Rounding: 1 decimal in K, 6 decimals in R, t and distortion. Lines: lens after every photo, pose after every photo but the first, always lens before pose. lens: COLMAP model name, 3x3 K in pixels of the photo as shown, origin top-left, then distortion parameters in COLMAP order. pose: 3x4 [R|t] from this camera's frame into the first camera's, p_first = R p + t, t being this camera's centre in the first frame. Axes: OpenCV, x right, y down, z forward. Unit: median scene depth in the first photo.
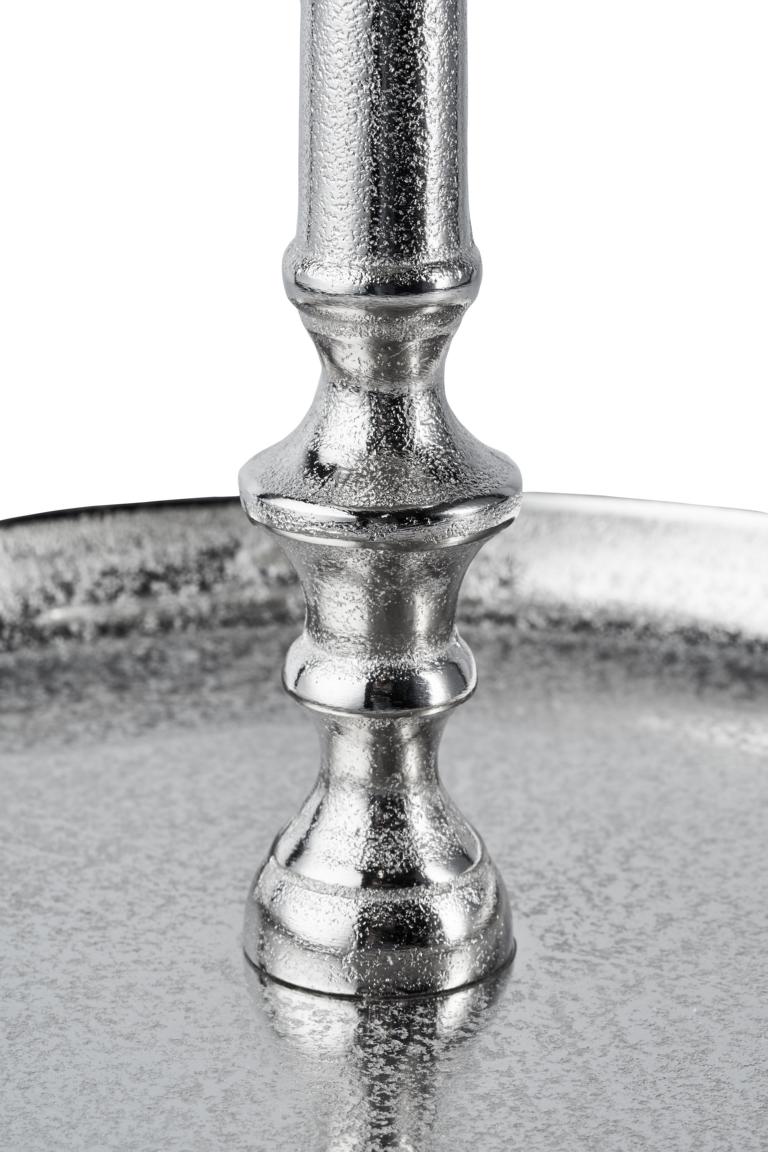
lens RADIAL K [[3027.3, 0, 384.0], [0, 3027.3, 576.0], [0, 0, 1]] dist [-0.457612, -0.215445]
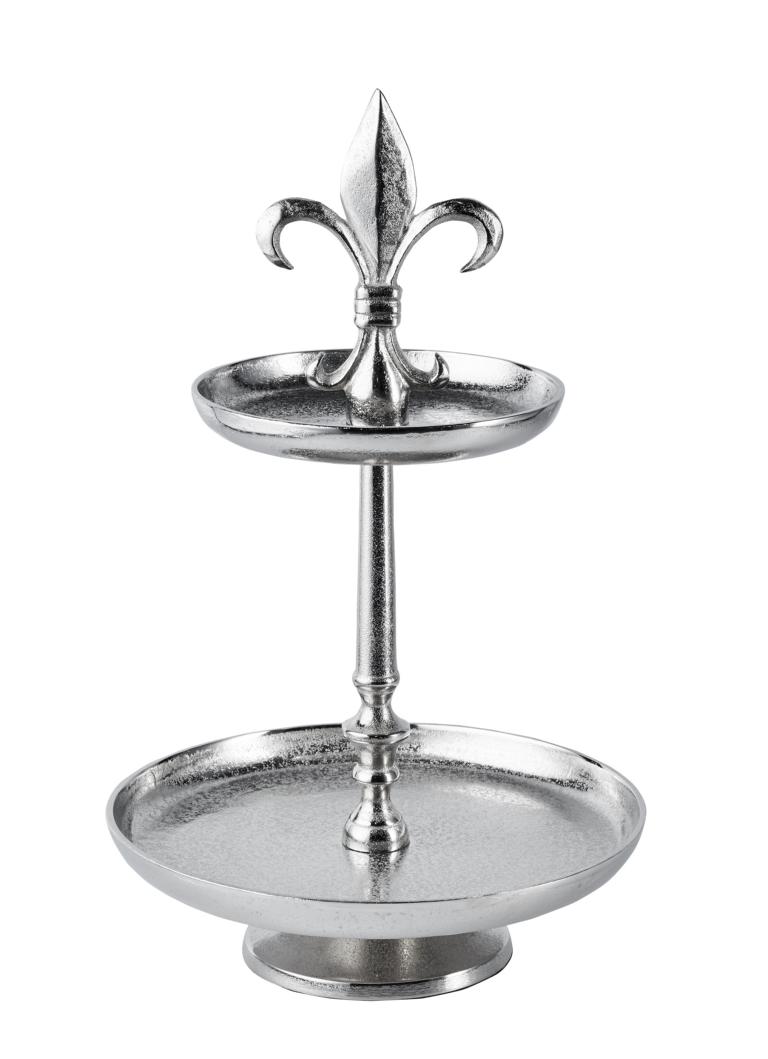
lens RADIAL K [[3031.2, 0, 384.0], [0, 3031.2, 529.5], [0, 0, 1]] dist [-0.101202, -0.270415]
pose [[0.996662, 0.011054, -0.080887, 0.329797], [-0.015873, 0.998121, -0.059174, -0.054430], [0.080081, 0.060261, 0.994965, -3.034428]]
